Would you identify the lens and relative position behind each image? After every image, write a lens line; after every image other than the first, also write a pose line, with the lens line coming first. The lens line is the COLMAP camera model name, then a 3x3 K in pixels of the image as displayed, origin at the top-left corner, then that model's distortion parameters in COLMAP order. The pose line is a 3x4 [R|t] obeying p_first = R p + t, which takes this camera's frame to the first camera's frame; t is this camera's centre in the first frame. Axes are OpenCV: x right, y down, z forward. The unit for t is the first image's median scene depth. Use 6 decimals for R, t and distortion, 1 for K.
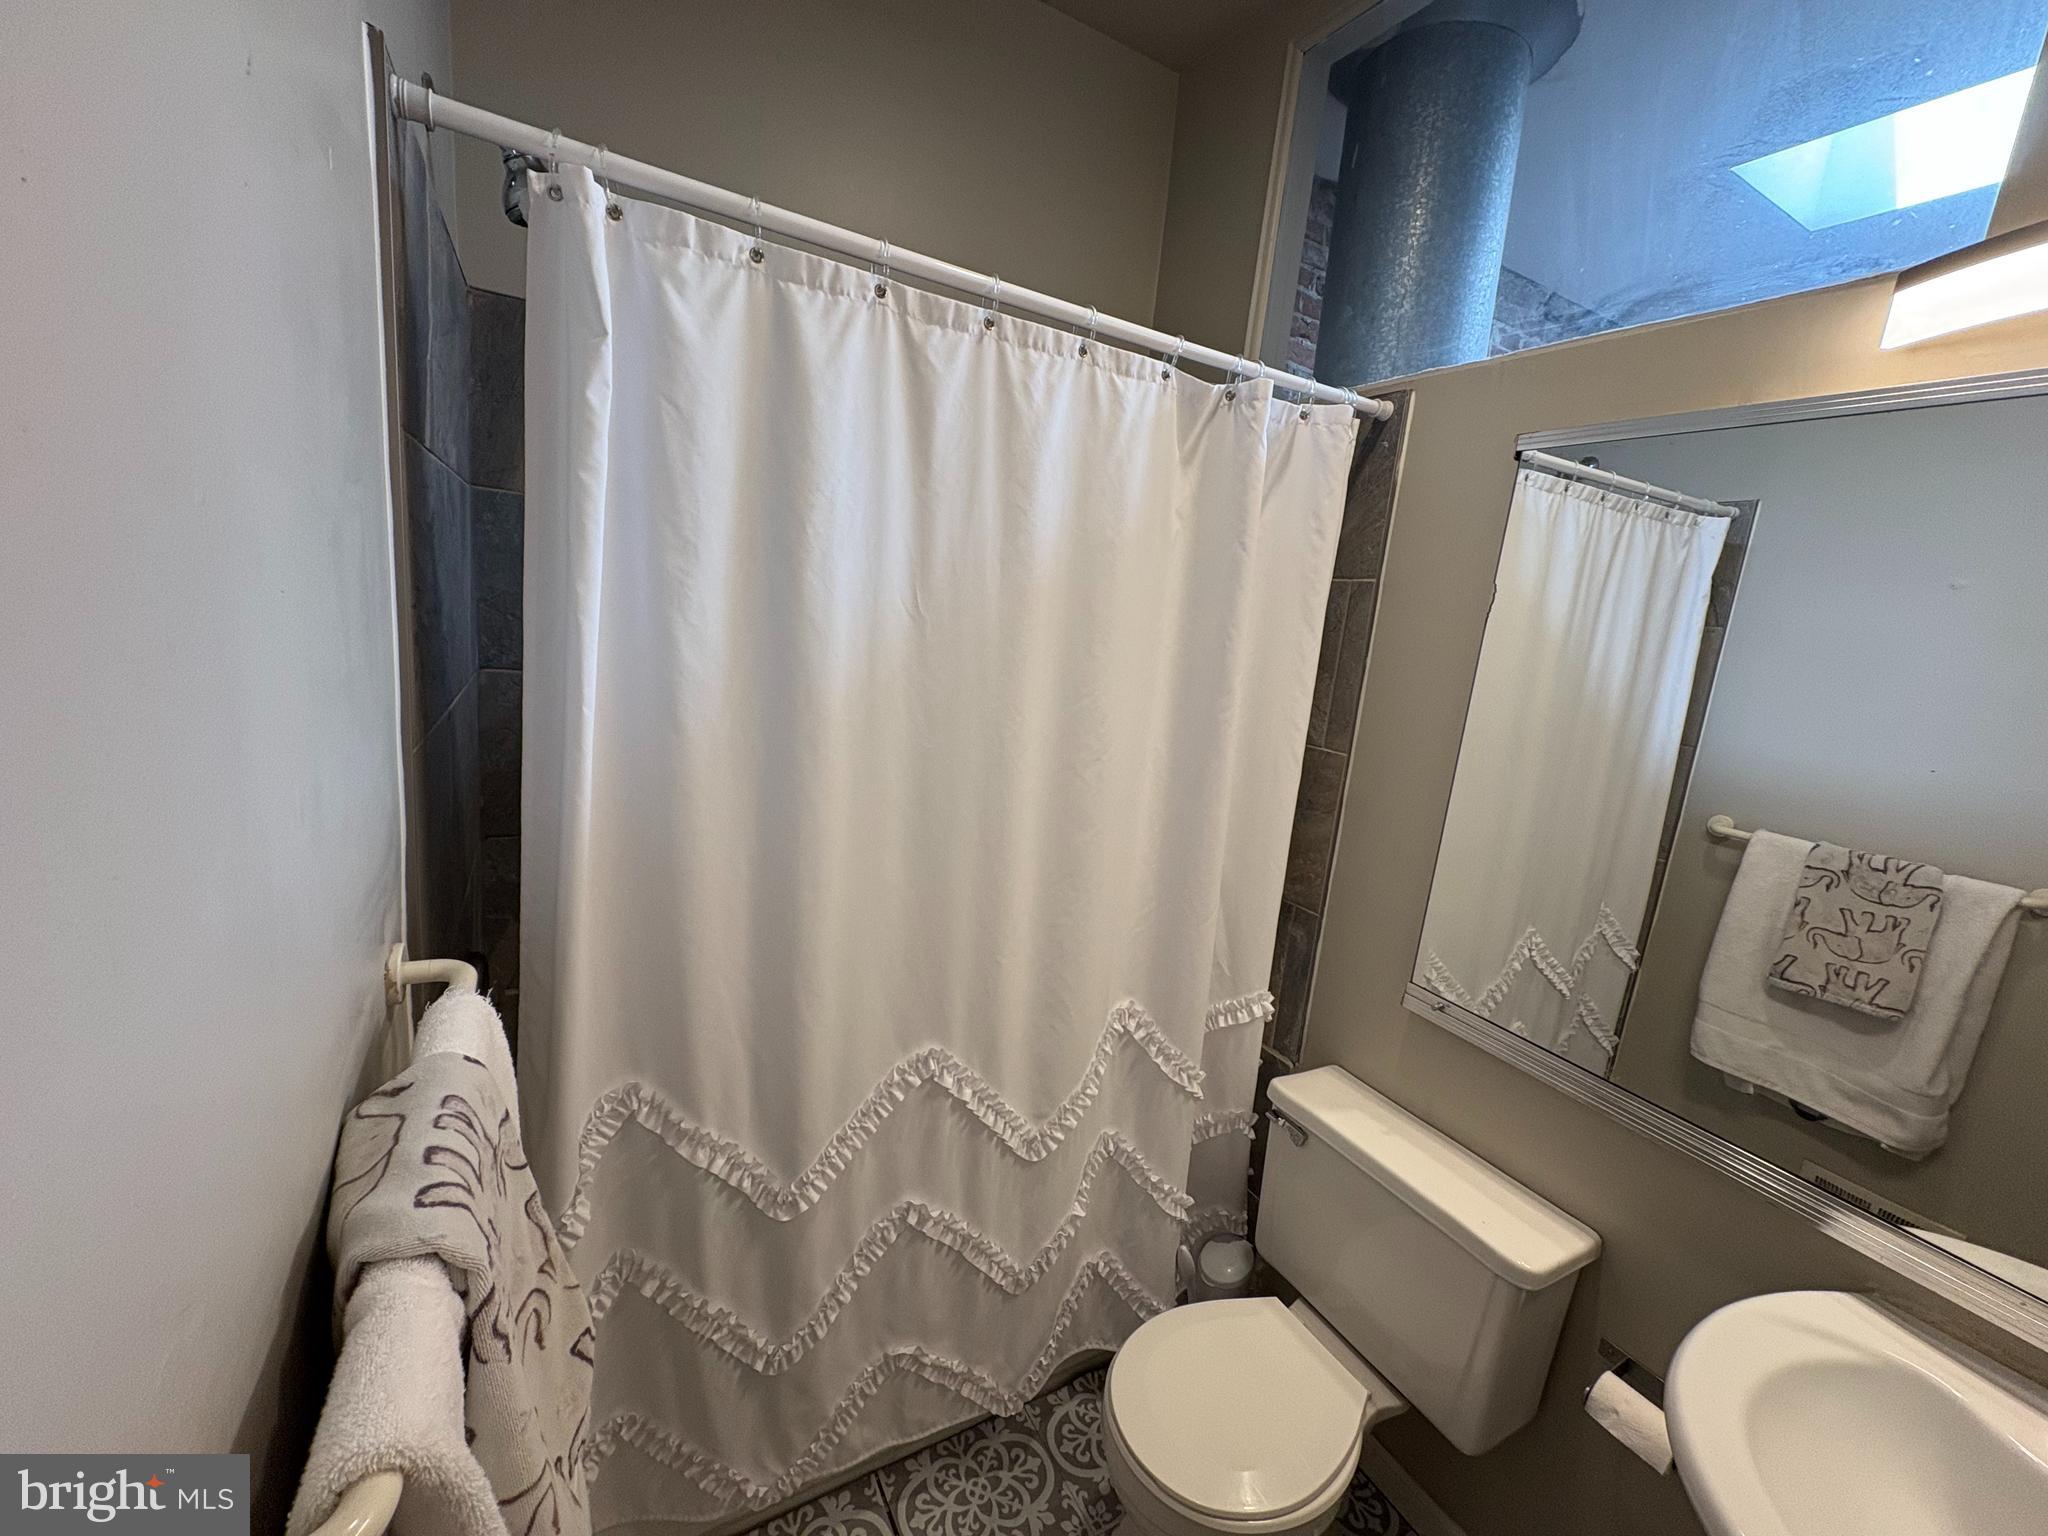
lens RADIAL K [[817.9, 0, 1023.8], [0, 817.9, 767.1], [0, 0, 1]] dist [-0.000319, 0.000447]
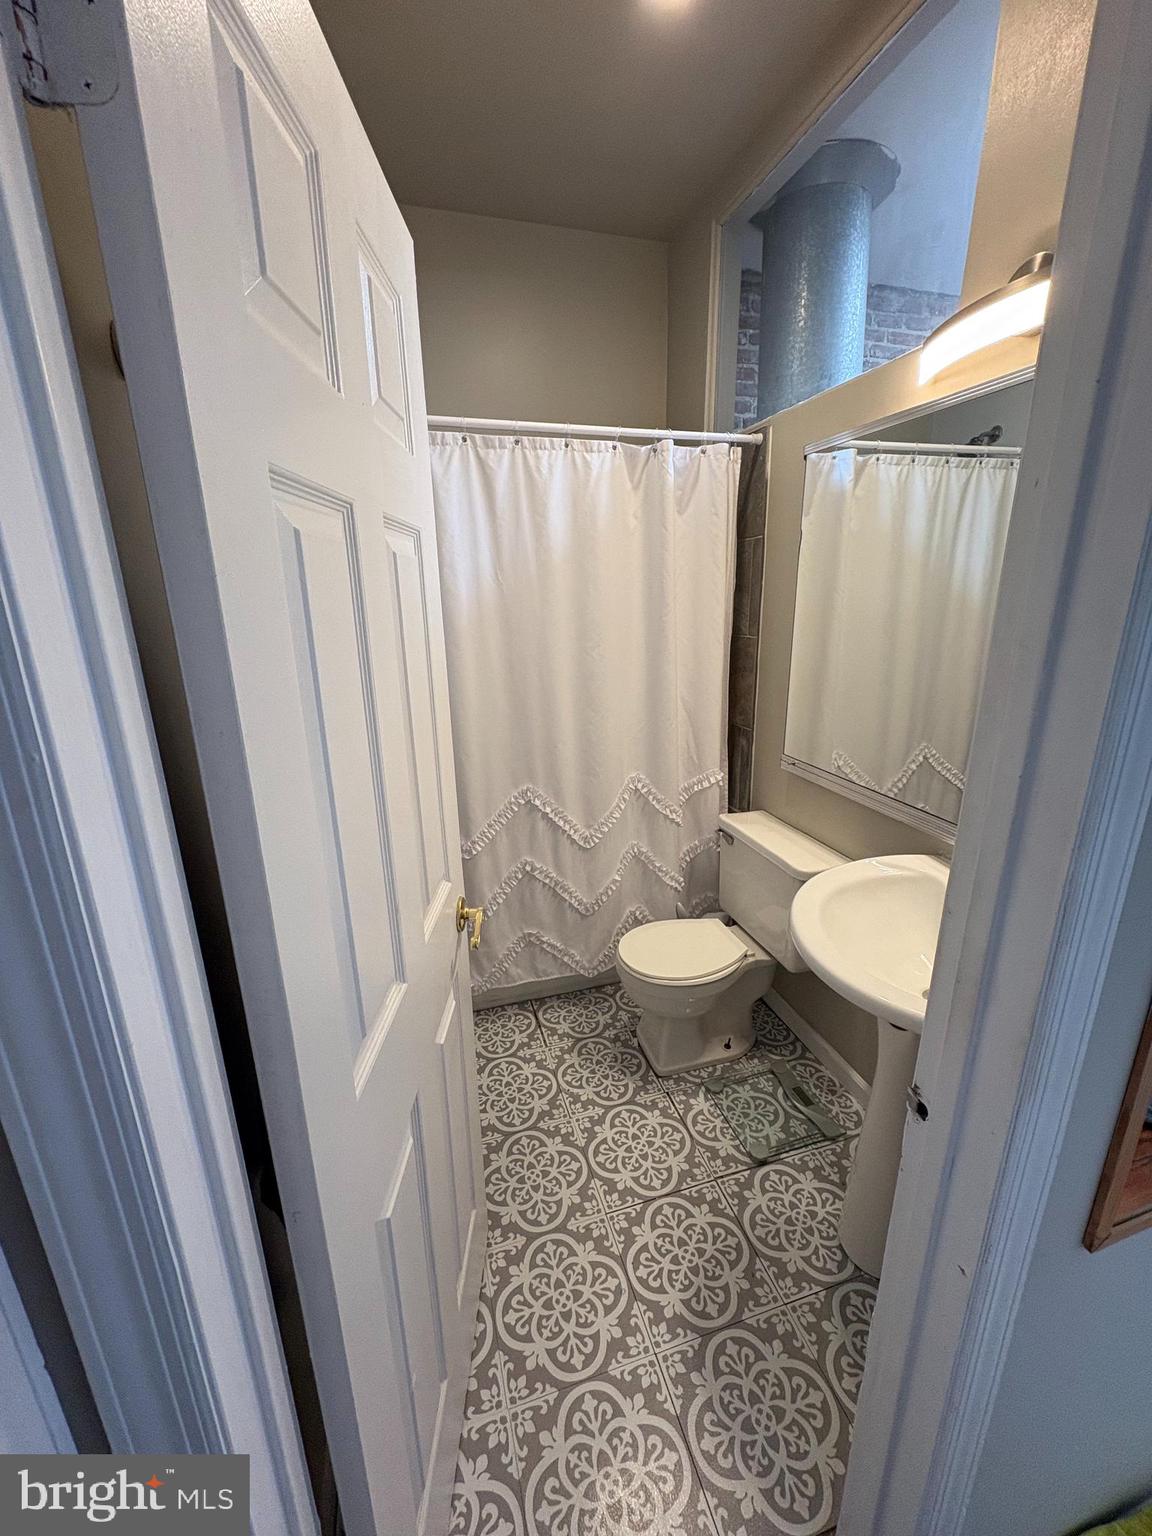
lens RADIAL K [[613.5, 0, 576.1], [0, 613.5, 768.2], [0, 0, 1]] dist [-0.000319, 0.000447]
pose [[0.968149, -0.050206, -0.245288, 0.383855], [0.067493, 0.995755, 0.062580, 0.189356], [0.241105, -0.077143, 0.967428, -0.499997]]
